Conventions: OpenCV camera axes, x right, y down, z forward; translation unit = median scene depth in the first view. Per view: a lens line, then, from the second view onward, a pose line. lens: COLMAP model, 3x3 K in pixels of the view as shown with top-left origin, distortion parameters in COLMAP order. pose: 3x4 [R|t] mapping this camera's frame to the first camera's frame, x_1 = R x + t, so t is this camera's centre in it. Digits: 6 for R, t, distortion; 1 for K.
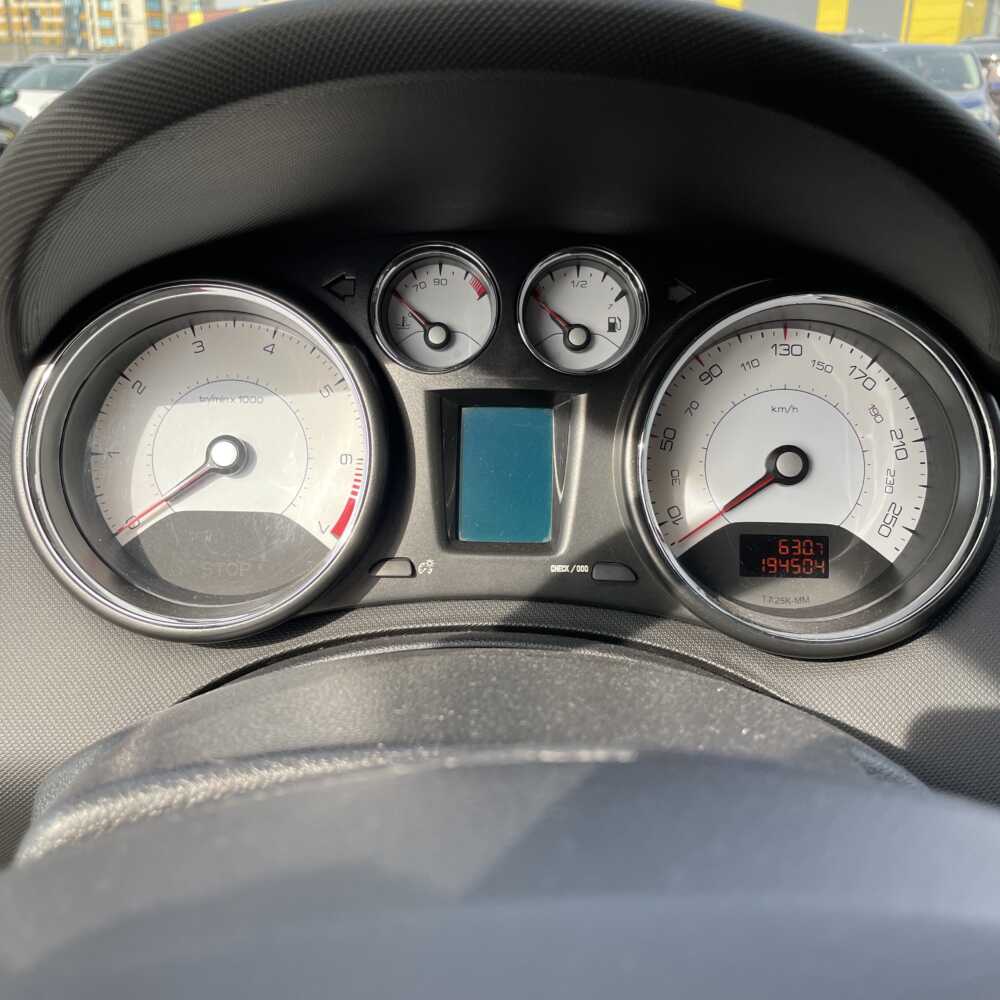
lens RADIAL K [[1023.4, 0, 502.5], [0, 1023.4, 489.0], [0, 0, 1]] dist [0.087501, -0.127066]
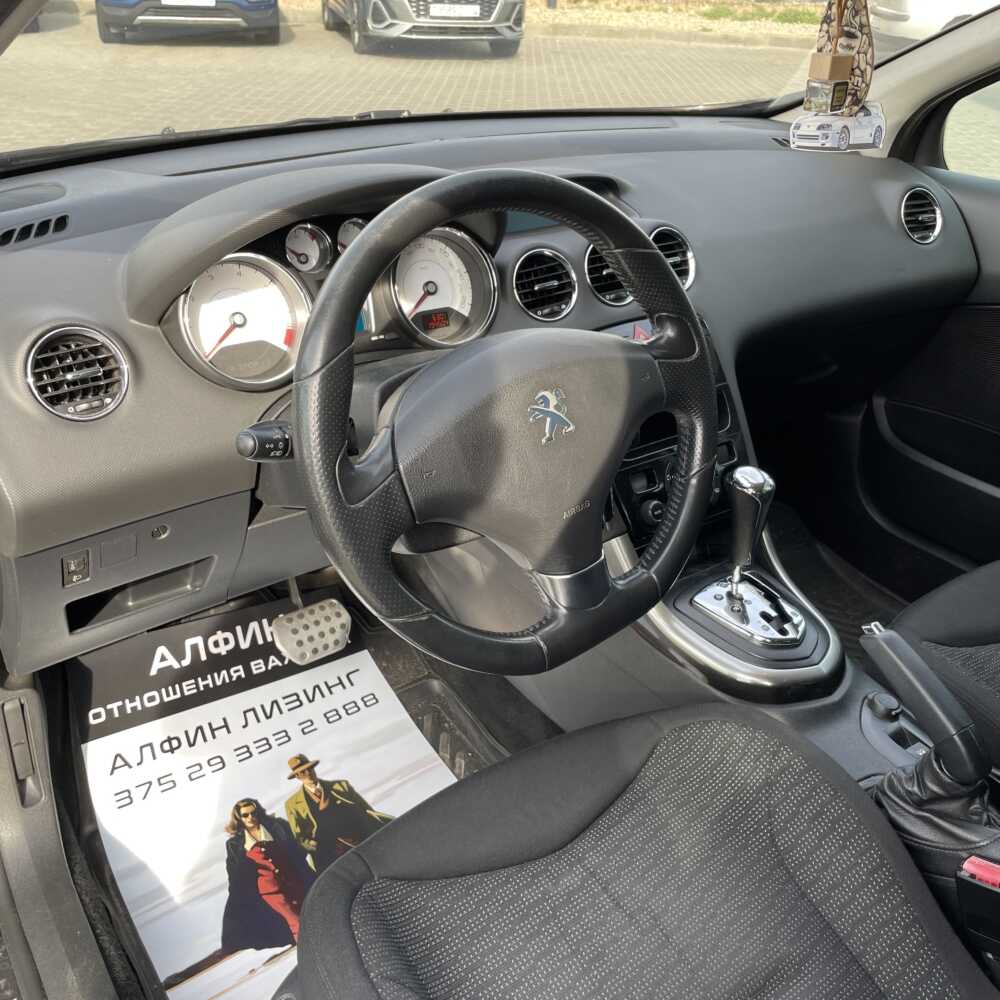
lens RADIAL K [[1023.4, 0, 502.5], [0, 1023.4, 489.0], [0, 0, 1]] dist [0.087501, -0.127066]
pose [[0.802398, -0.266068, 0.534195, -1.193284], [0.181241, 0.961482, 0.206652, -0.039358], [-0.568602, -0.068999, 0.819714, -1.429443]]
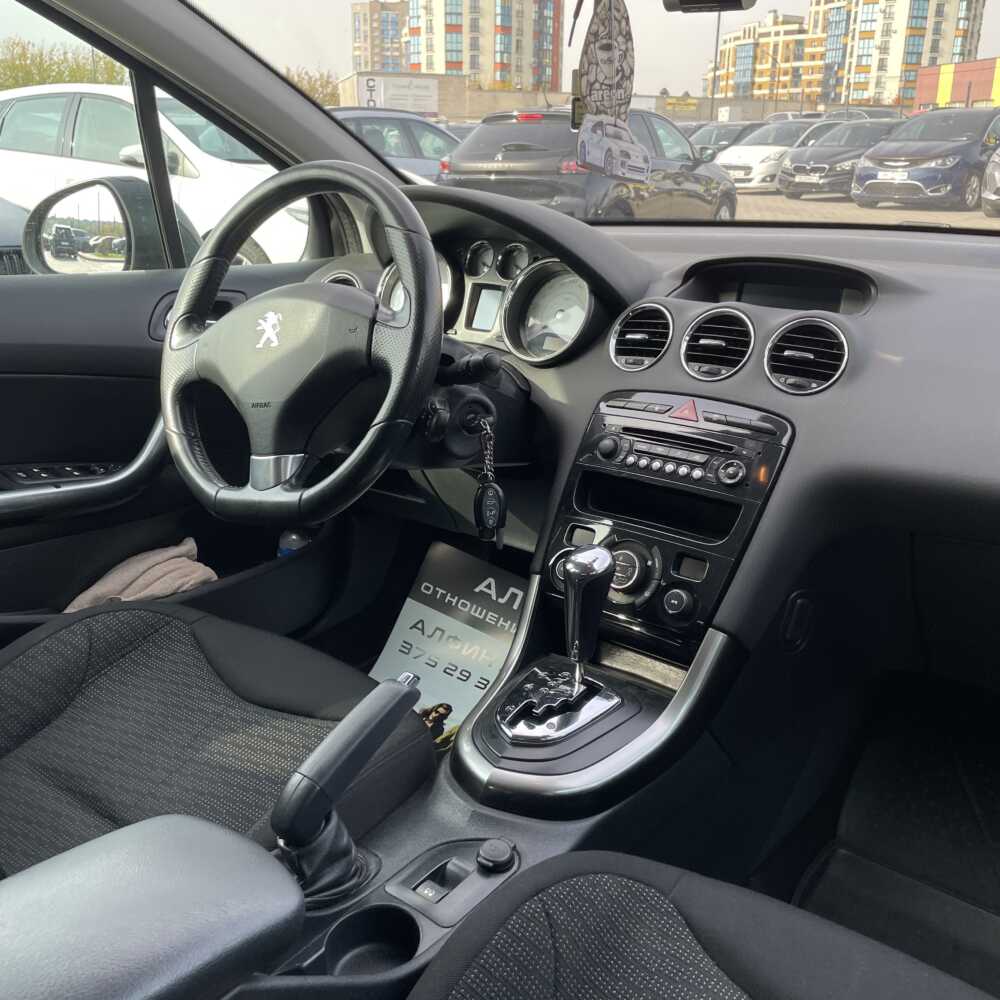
lens RADIAL K [[1023.4, 0, 502.5], [0, 1023.4, 489.0], [0, 0, 1]] dist [0.087501, -0.127066]
pose [[0.791980, 0.185059, -0.581826, 2.064102], [-0.209254, 0.977513, 0.026077, 0.454030], [0.573569, 0.101097, 0.812895, -1.625769]]
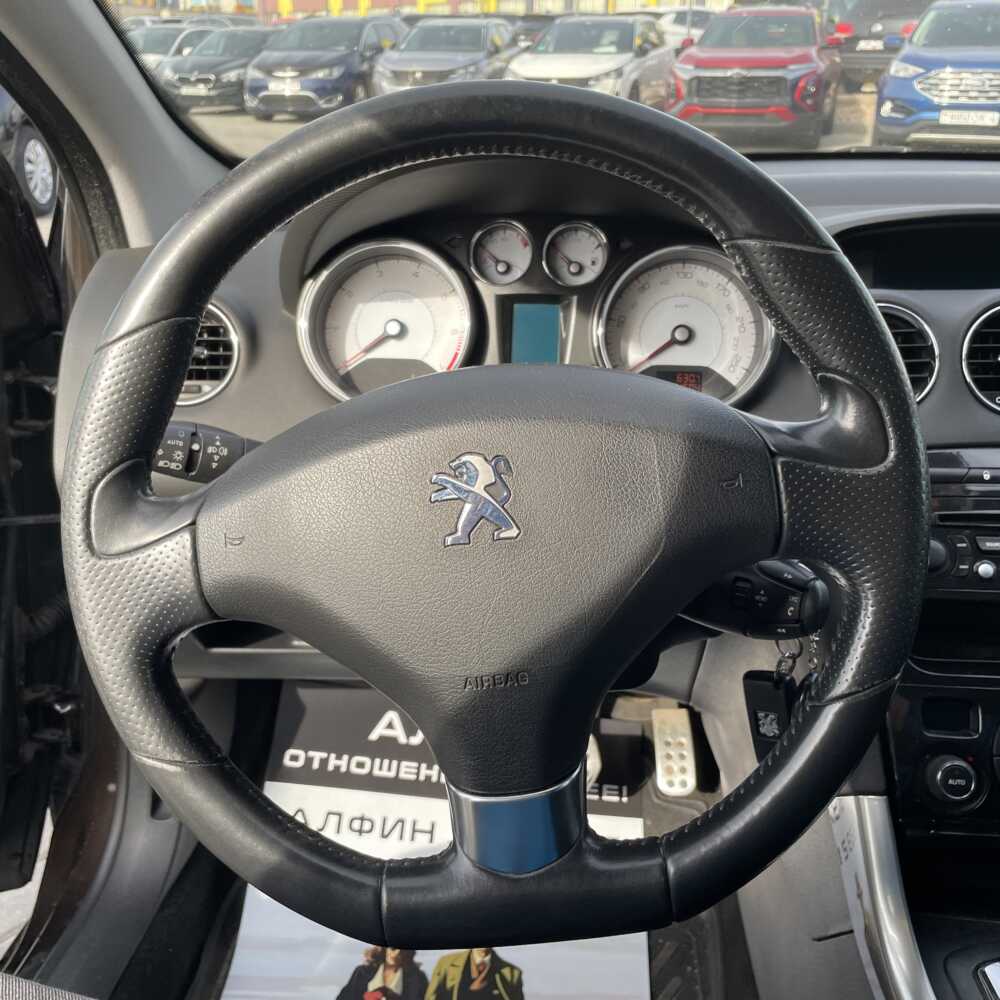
lens RADIAL K [[1023.4, 0, 502.5], [0, 1023.4, 489.0], [0, 0, 1]] dist [0.087501, -0.127066]
pose [[0.997301, 0.017419, -0.071320, 0.082698], [-0.014697, 0.999150, 0.038506, 0.194955], [0.071930, -0.037354, 0.996710, -0.952738]]
